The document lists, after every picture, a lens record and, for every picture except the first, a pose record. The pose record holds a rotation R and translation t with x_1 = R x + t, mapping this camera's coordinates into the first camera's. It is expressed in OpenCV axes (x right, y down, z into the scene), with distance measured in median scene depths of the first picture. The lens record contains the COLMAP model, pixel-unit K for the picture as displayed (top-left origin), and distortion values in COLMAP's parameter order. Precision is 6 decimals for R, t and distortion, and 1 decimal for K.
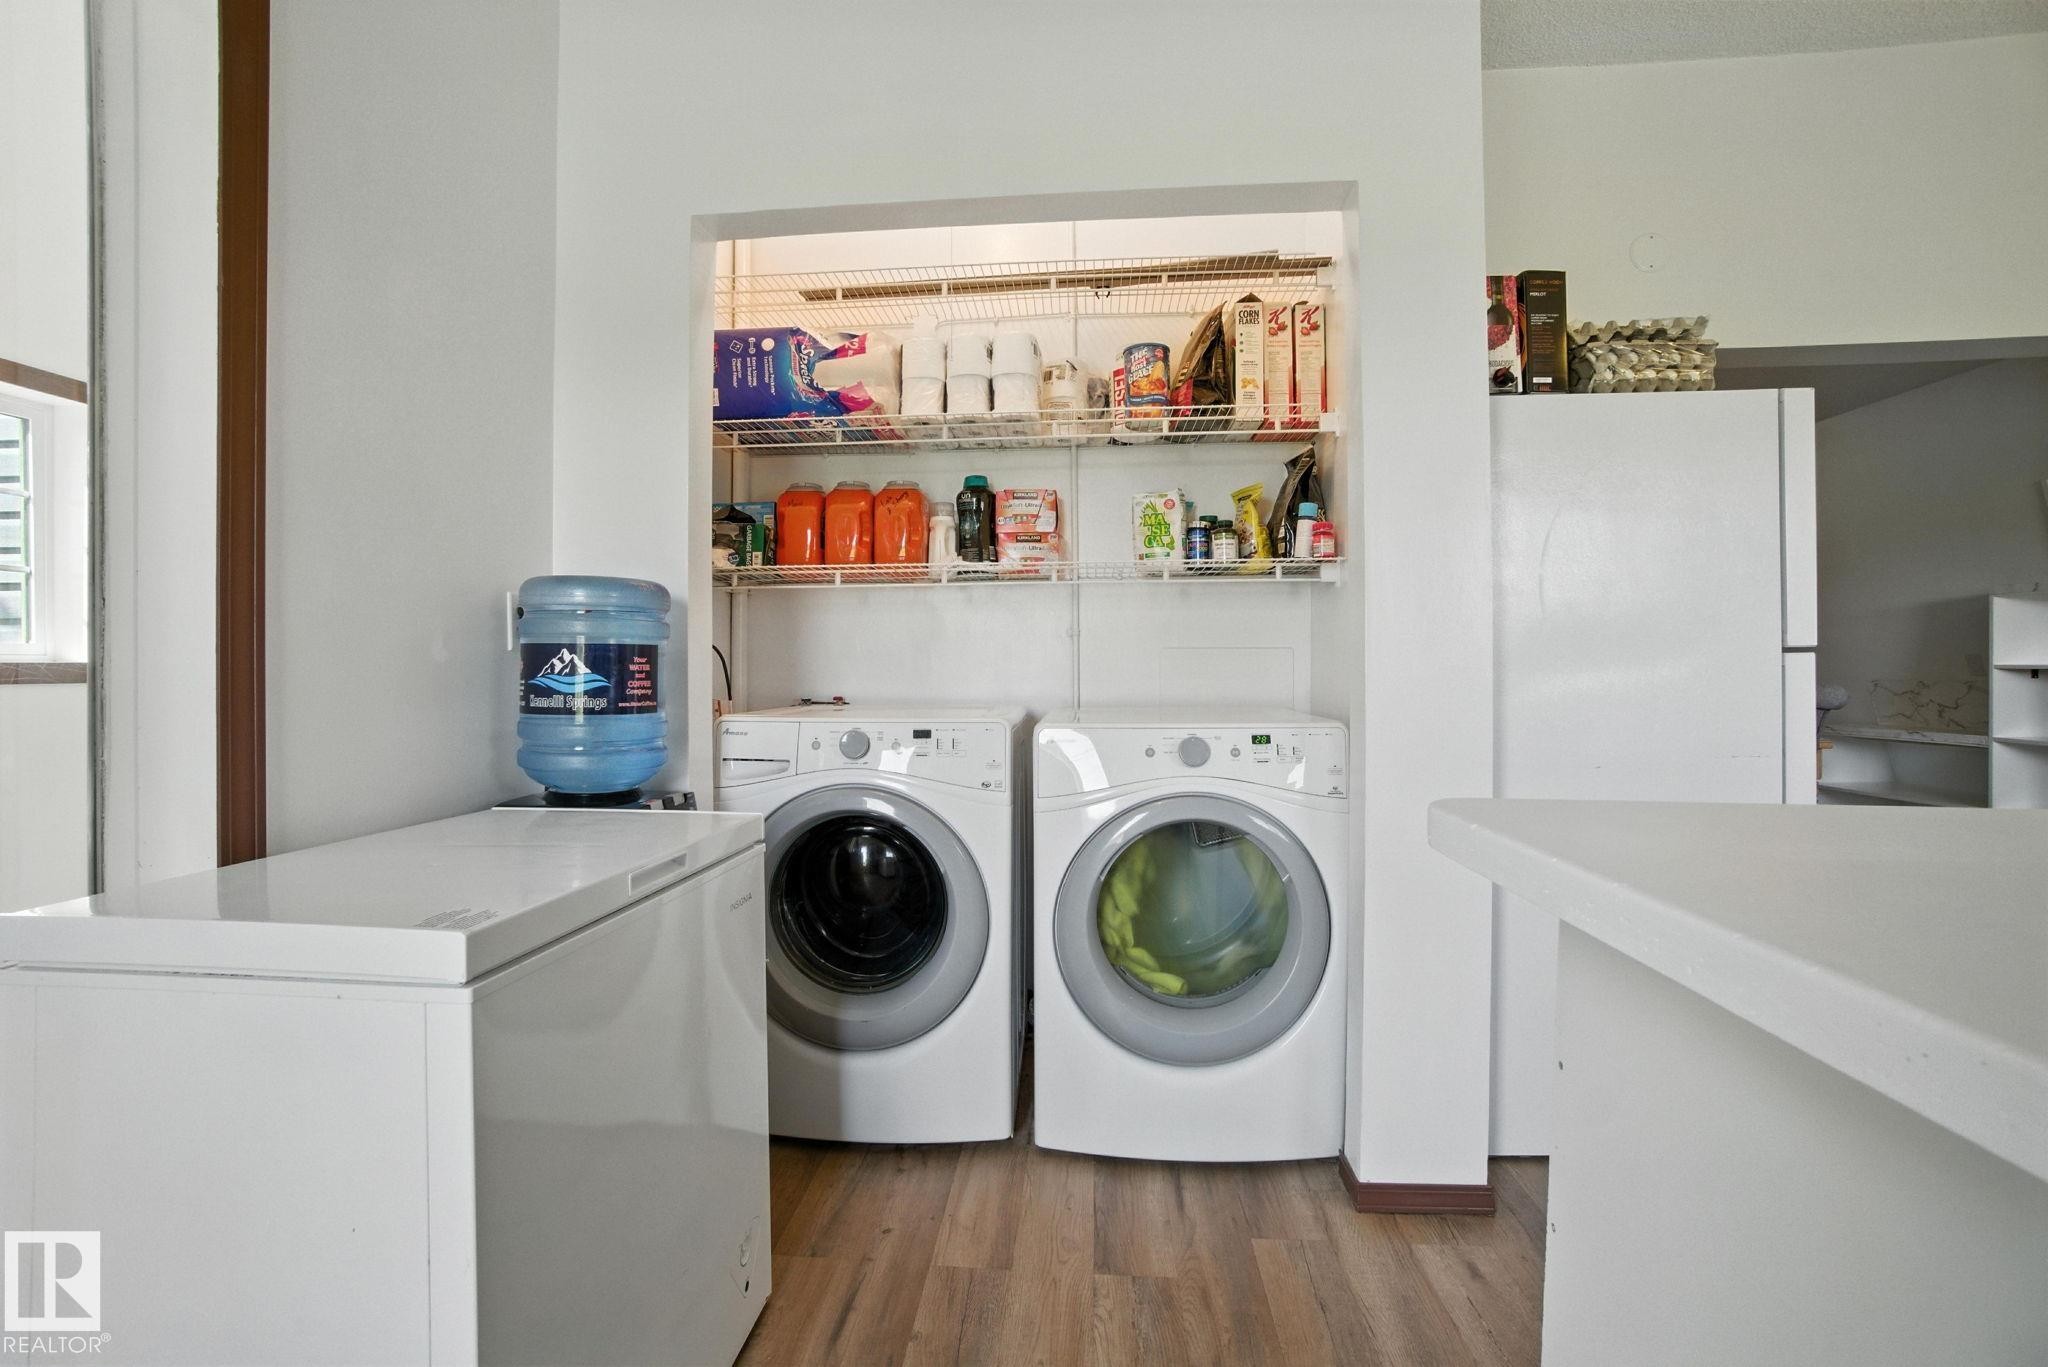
lens RADIAL K [[887.0, 0, 1020.3], [0, 887.0, 676.5], [0, 0, 1]] dist [-0.031835, 0.001611]
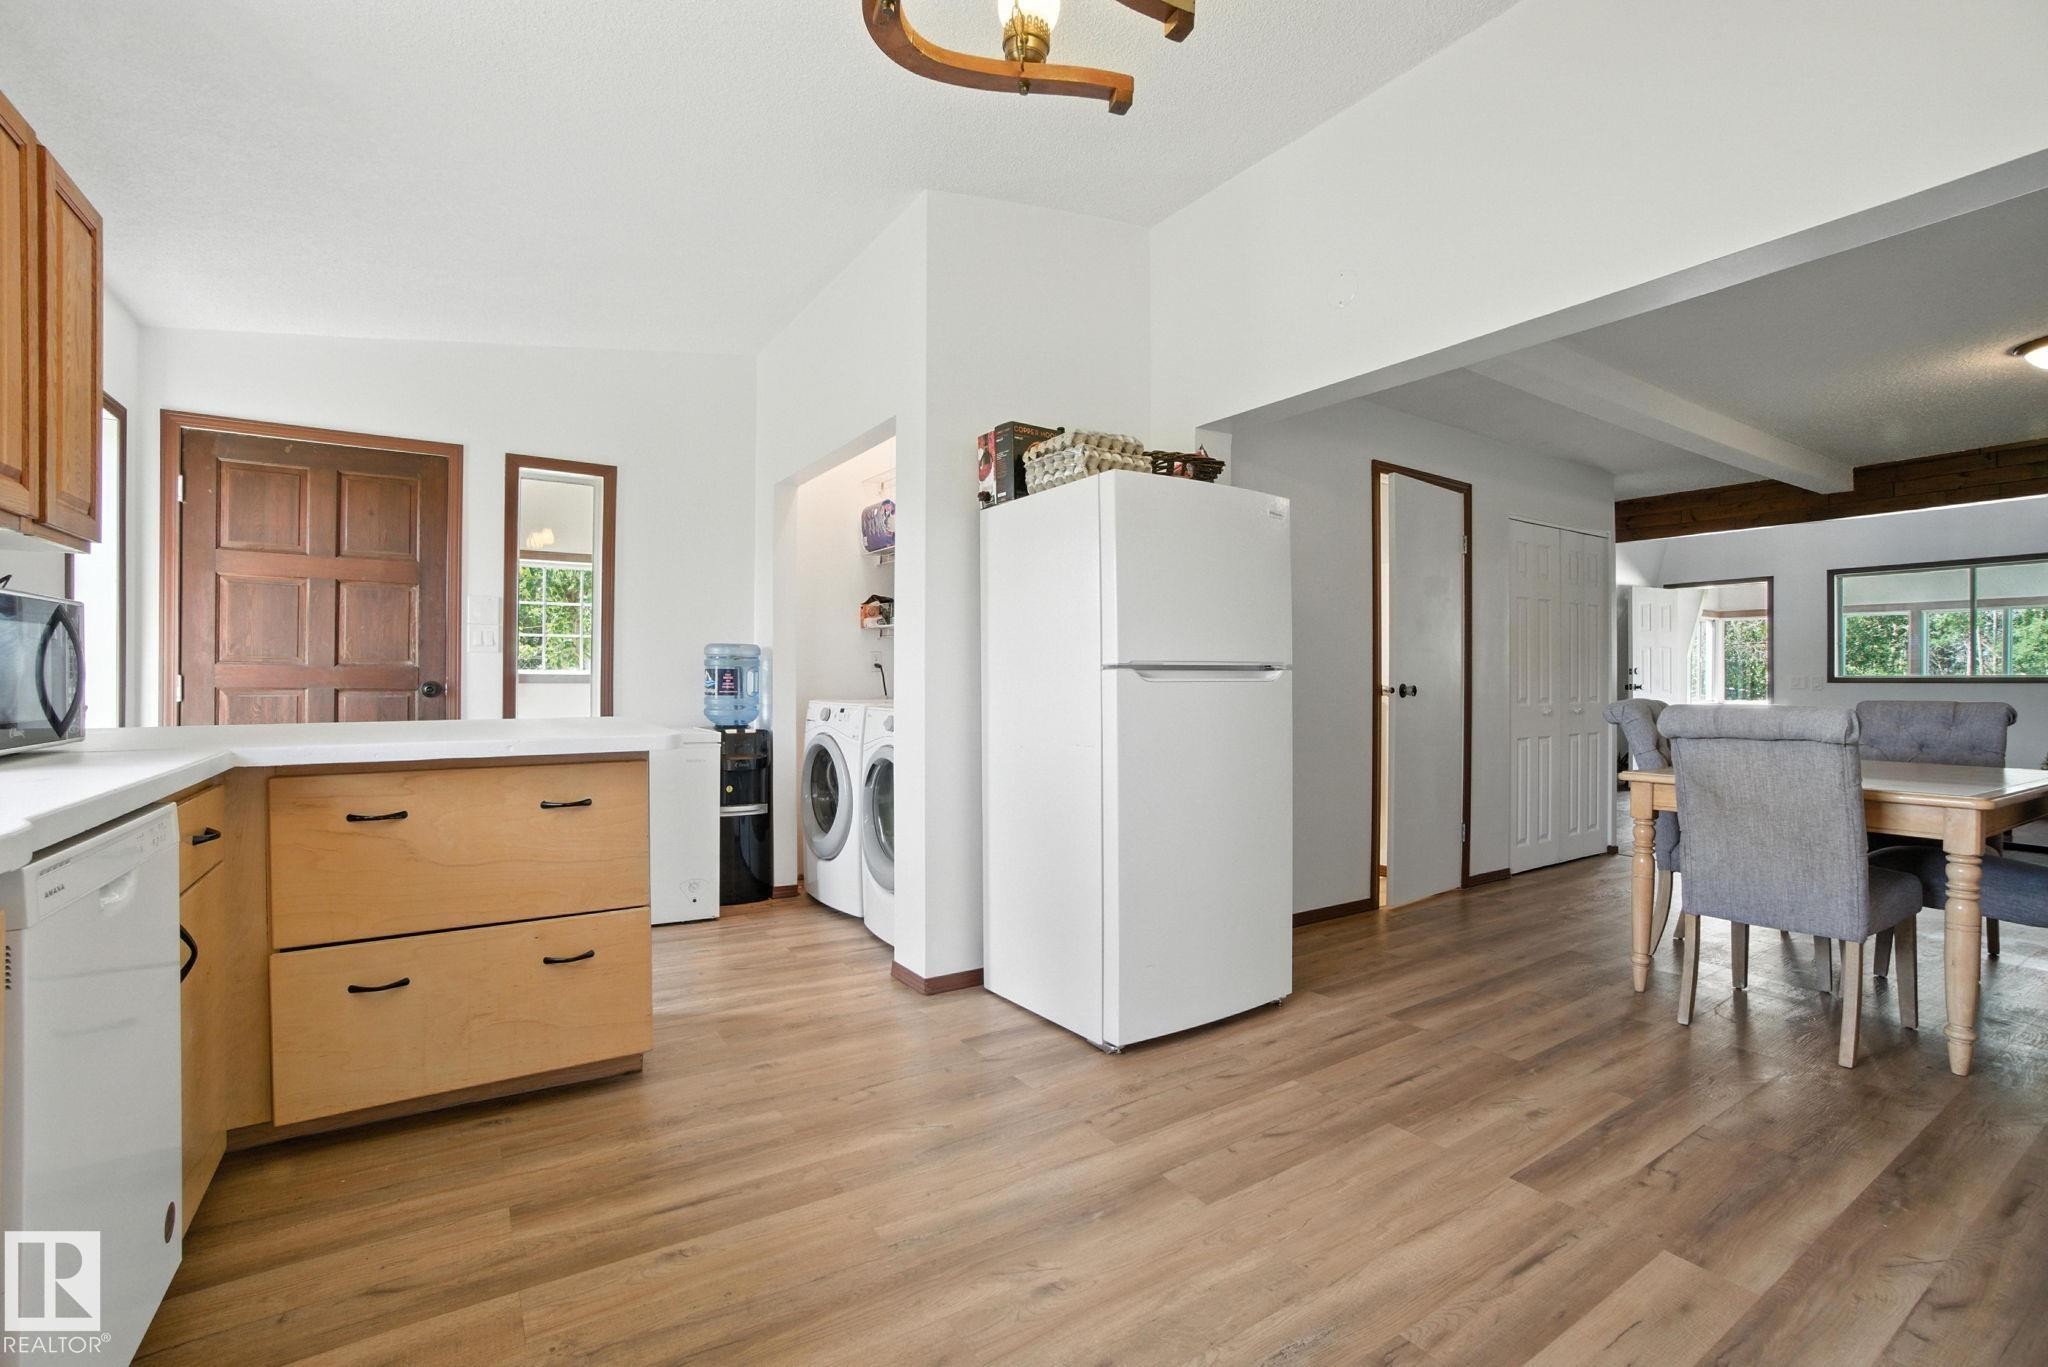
lens RADIAL K [[887.0, 0, 1022.8], [0, 887.0, 682.9], [0, 0, 1]] dist [-0.031835, 0.001611]
pose [[0.614765, 0.010639, -0.788639, 1.869180], [-0.002196, 0.999928, 0.011777, -0.022620], [0.788707, -0.005509, 0.614744, 0.057114]]
